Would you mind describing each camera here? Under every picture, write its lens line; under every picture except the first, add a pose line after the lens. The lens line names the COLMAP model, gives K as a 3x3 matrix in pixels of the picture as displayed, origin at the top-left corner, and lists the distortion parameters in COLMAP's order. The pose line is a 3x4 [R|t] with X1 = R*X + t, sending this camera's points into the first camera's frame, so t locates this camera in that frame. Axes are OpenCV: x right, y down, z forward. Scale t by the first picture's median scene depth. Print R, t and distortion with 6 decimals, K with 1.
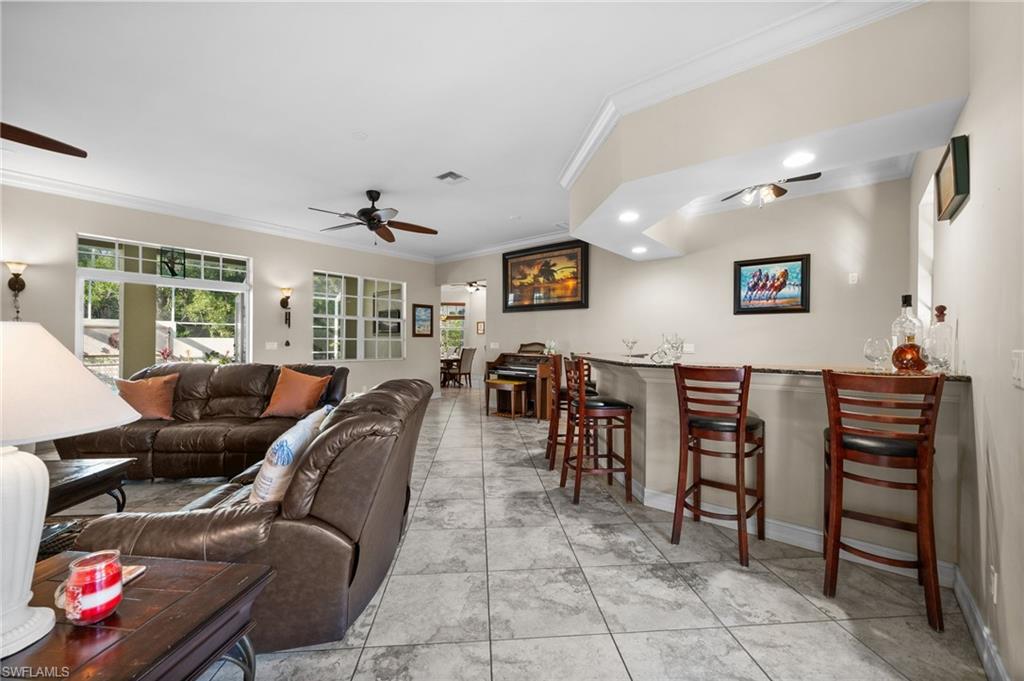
lens RADIAL K [[411.9, 0, 511.3], [0, 411.9, 339.7], [0, 0, 1]] dist [-0.004271, -0.000094]
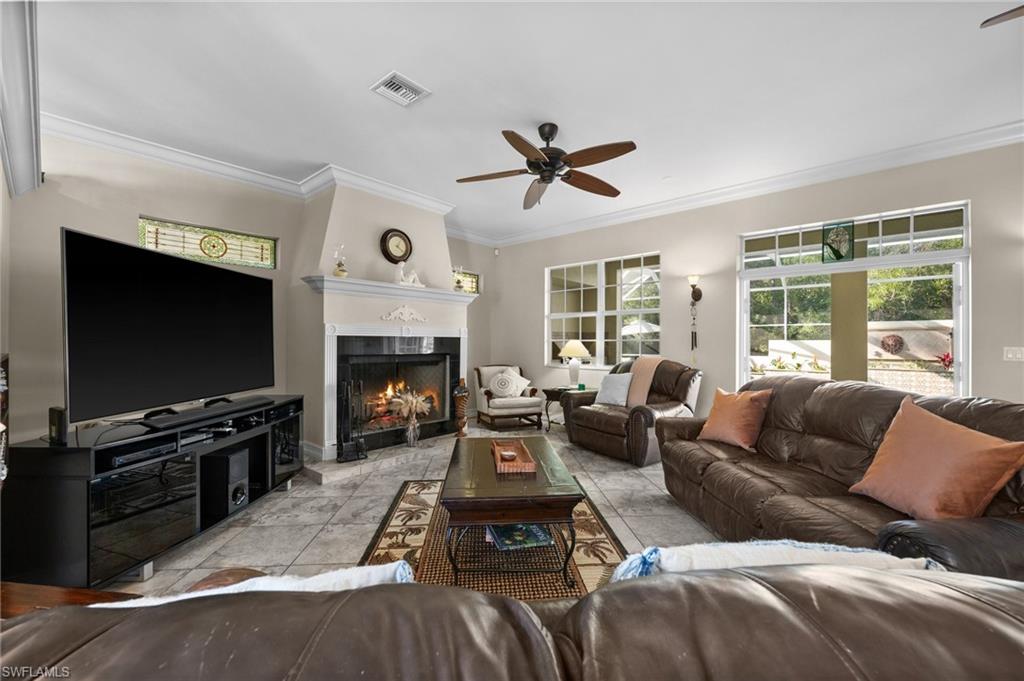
lens RADIAL K [[411.9, 0, 511.4], [0, 411.9, 342.1], [0, 0, 1]] dist [-0.004271, -0.000094]
pose [[-0.015858, -0.006216, -0.999855, -0.067317], [0.003666, 0.999974, -0.006275, 0.000625], [0.999868, -0.003765, -0.015834, 0.510247]]
